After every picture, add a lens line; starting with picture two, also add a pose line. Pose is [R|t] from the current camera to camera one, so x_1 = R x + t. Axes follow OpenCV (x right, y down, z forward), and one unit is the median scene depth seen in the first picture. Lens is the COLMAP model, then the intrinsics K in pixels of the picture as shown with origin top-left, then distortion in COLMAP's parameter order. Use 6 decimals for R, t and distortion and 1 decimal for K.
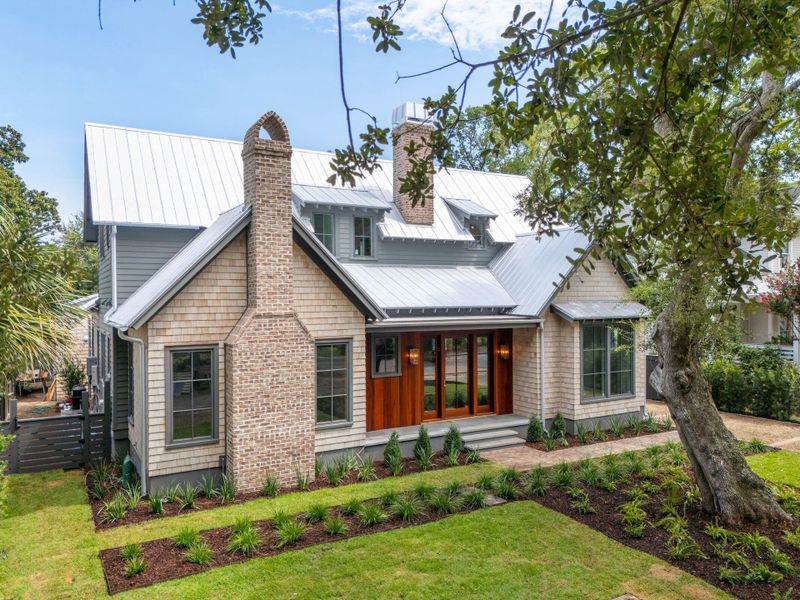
lens RADIAL K [[592.8, 0, 394.7], [0, 592.8, 318.9], [0, 0, 1]] dist [0.067139, -0.065911]
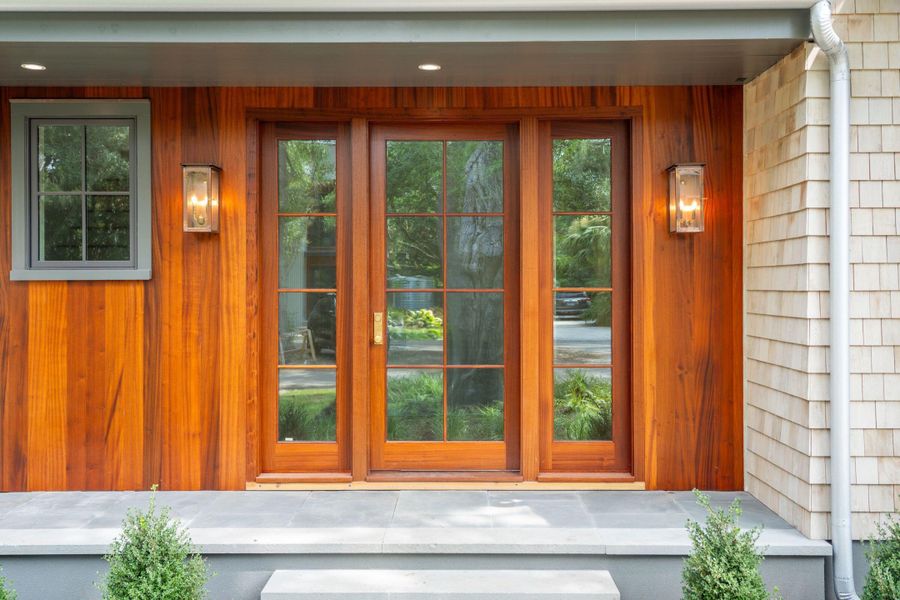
lens RADIAL K [[871.7, 0, 450.0], [0, 871.7, 300.0], [0, 0, 1]] dist [-0.002331, -0.002682]
pose [[0.867465, 0.011087, -0.497374, 0.284454], [-0.020291, 0.999708, -0.013104, 0.102577], [0.497084, 0.021460, 0.867437, 0.719893]]
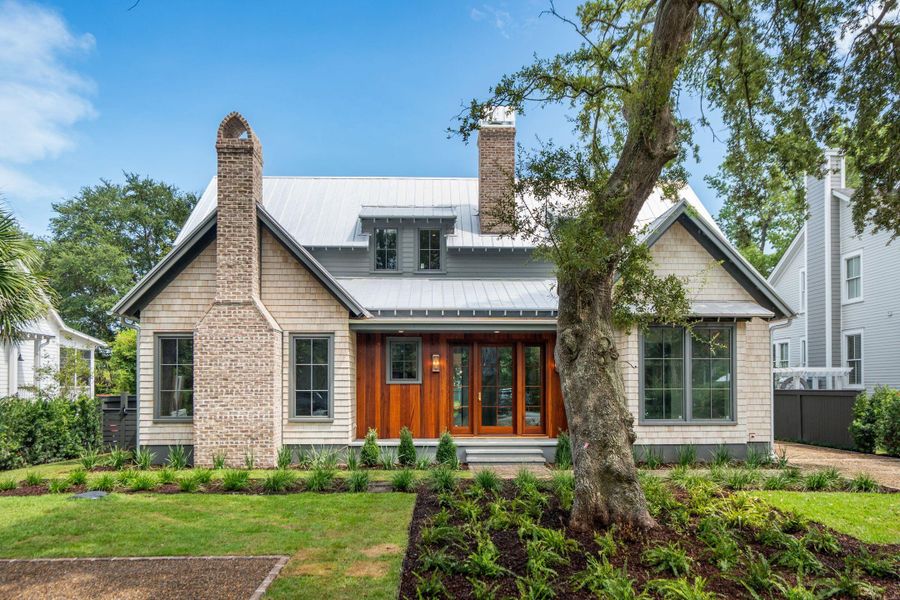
lens RADIAL K [[572.9, 0, 448.3], [0, 572.9, 392.8], [0, 0, 1]] dist [-0.000572, -0.000196]
pose [[0.888994, 0.011506, -0.457773, 0.445293], [-0.020379, 0.999688, -0.014449, 0.118220], [0.457464, 0.022174, 0.888951, 0.202494]]
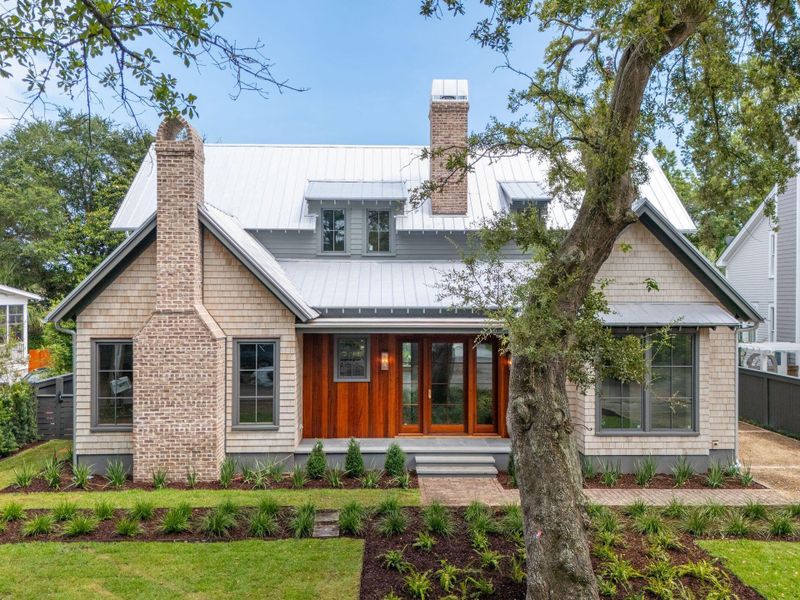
lens RADIAL K [[592.8, 0, 394.7], [0, 592.8, 318.9], [0, 0, 1]] dist [0.067139, -0.065911]
pose [[0.886312, 0.022316, -0.462551, 0.445648], [-0.023063, 0.999726, 0.004041, -0.005204], [0.462515, 0.007086, 0.886583, 0.197931]]
